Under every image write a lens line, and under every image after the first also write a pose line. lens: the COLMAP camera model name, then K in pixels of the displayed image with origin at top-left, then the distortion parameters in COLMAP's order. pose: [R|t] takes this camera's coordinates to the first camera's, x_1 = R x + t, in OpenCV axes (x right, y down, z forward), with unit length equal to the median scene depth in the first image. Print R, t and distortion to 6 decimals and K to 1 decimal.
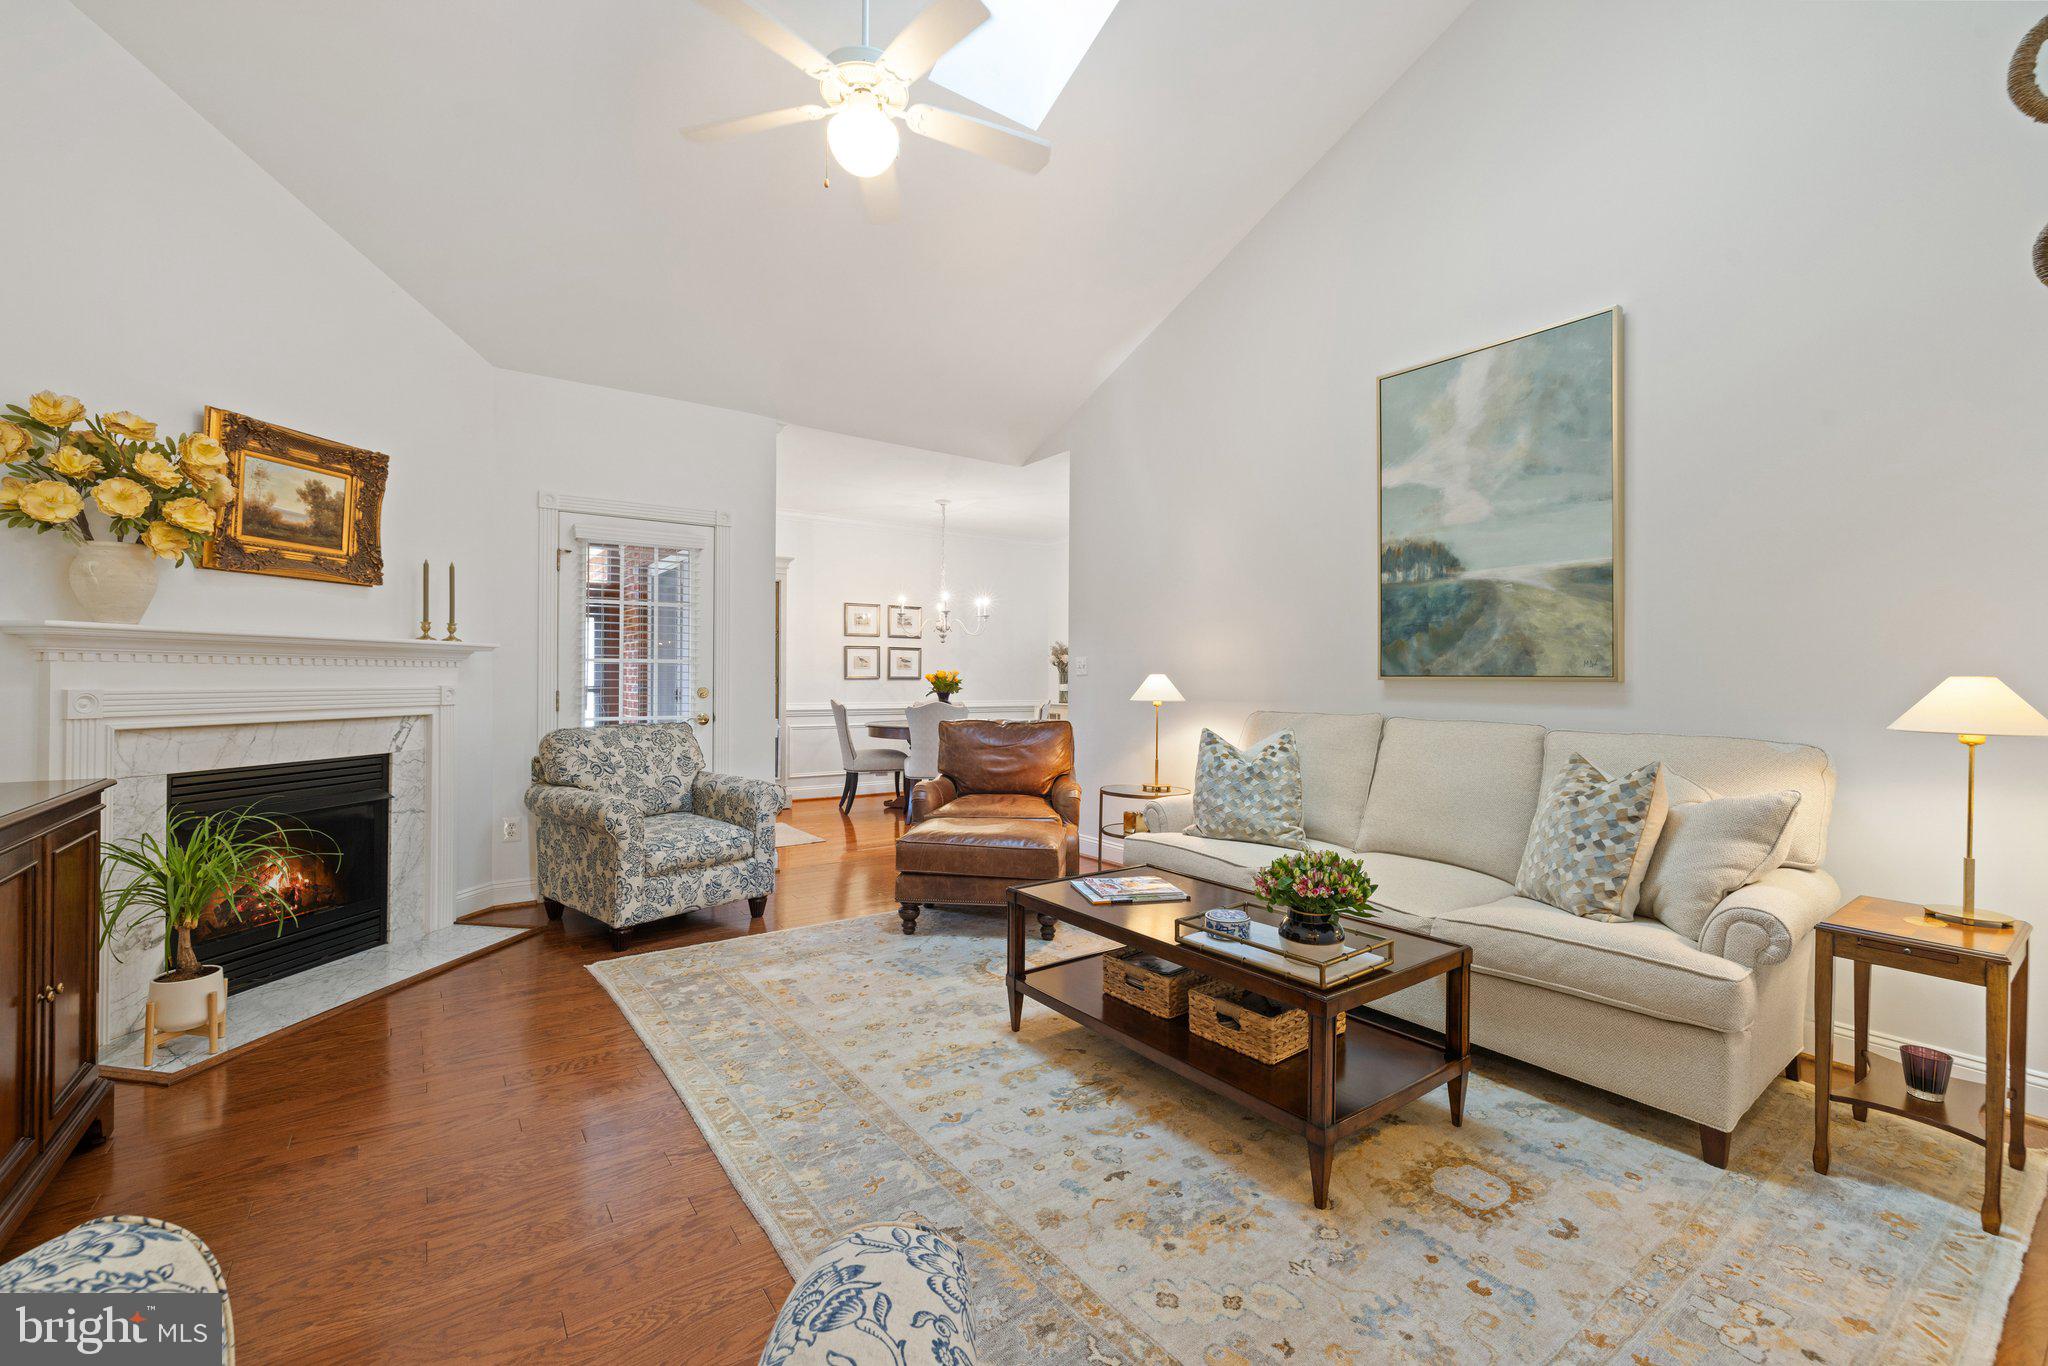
lens RADIAL K [[863.0, 0, 1001.3], [0, 863.0, 668.4], [0, 0, 1]] dist [0.000523, -0.000335]
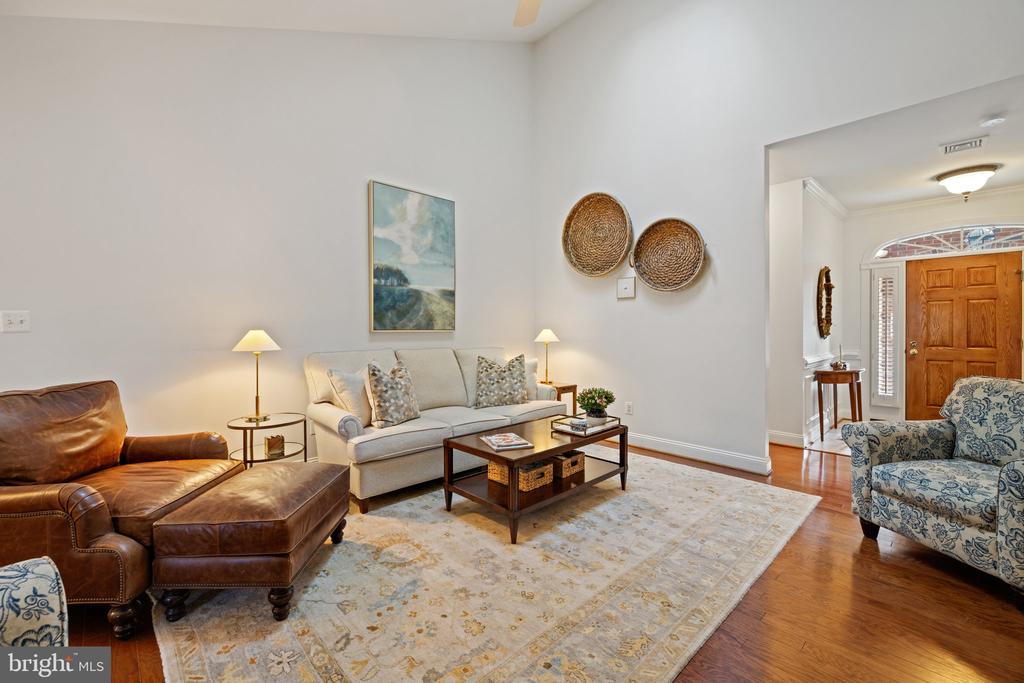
lens RADIAL K [[431.5, 0, 500.7], [0, 431.5, 334.2], [0, 0, 1]] dist [0.000523, -0.000335]
pose [[-0.141252, -0.015987, 0.989845, -0.654990], [-0.004248, 0.999870, 0.015542, 0.001698], [-0.989965, -0.002009, -0.141302, 0.933585]]
